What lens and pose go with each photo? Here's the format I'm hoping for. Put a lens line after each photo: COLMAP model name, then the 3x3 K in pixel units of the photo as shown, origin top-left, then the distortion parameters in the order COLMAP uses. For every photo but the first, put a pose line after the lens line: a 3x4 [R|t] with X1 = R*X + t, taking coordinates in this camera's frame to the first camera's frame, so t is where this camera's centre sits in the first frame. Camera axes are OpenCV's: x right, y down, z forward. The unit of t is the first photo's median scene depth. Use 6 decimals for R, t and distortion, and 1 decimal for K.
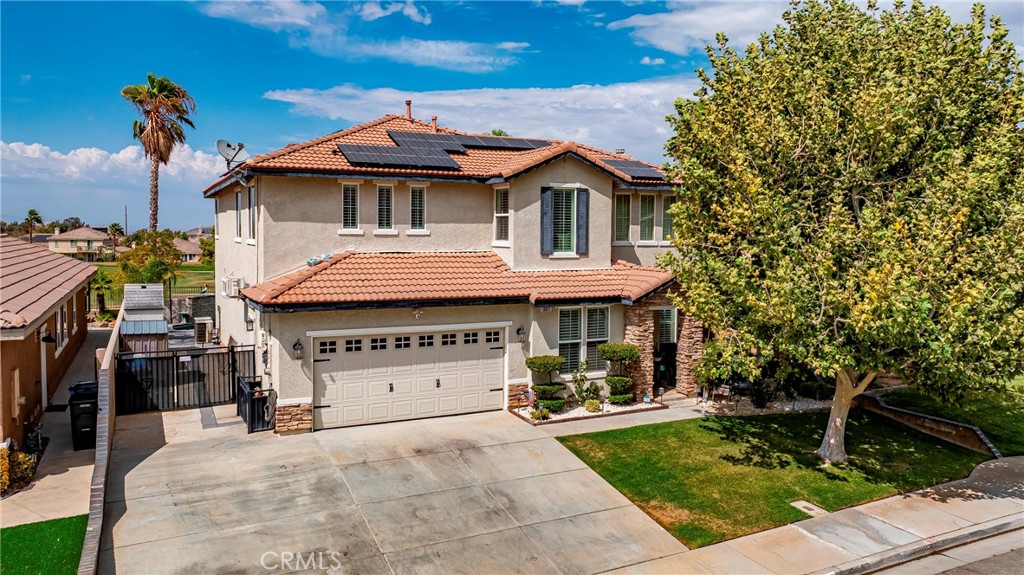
lens RADIAL K [[732.5, 0, 512.0], [0, 732.5, 287.5], [0, 0, 1]] dist [0.004785, 0.004513]
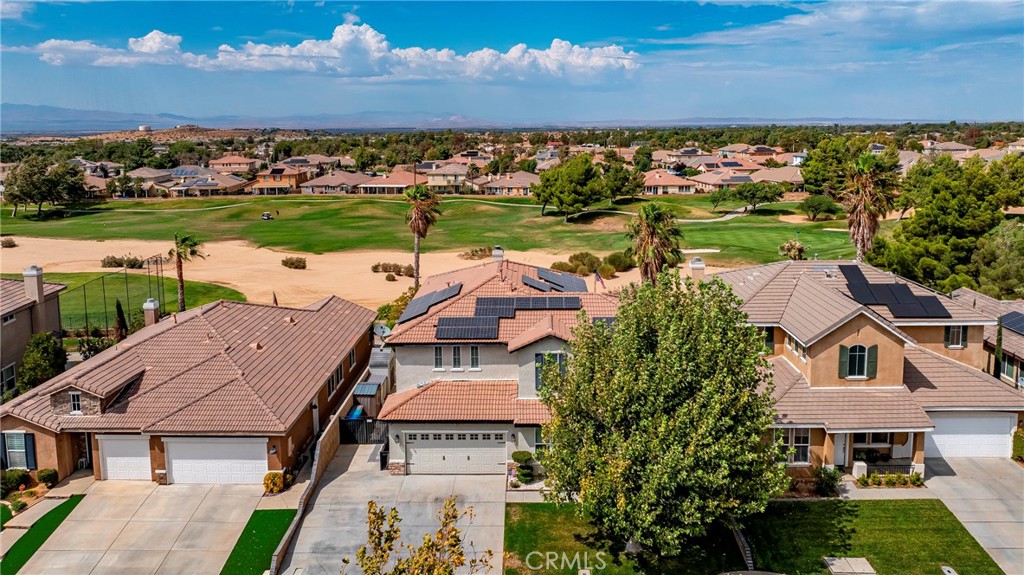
lens RADIAL K [[753.0, 0, 512.6], [0, 753.0, 225.4], [0, 0, 1]] dist [-0.002672, -0.002690]
pose [[0.883729, 0.048464, -0.465483, 0.922212], [-0.017554, 0.997356, 0.070514, -0.642629], [0.467670, -0.054145, 0.882243, -0.693686]]
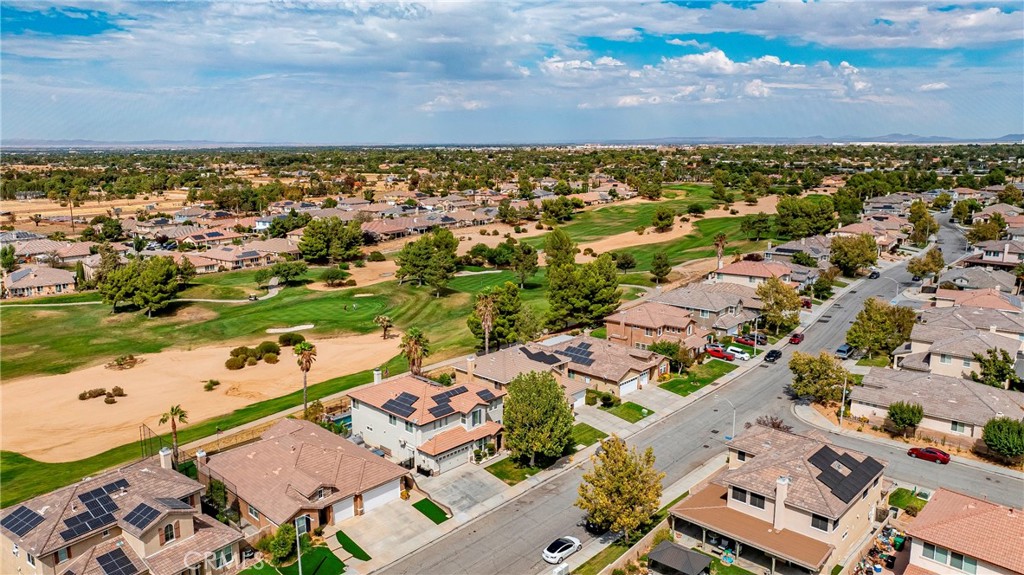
lens RADIAL K [[732.5, 0, 512.0], [0, 732.5, 287.5], [0, 0, 1]] dist [0.004785, 0.004513]
pose [[0.935826, -0.078418, 0.343629, -1.363891], [0.031145, 0.989520, 0.140995, -1.702989], [-0.351084, -0.121244, 0.928461, -3.559646]]
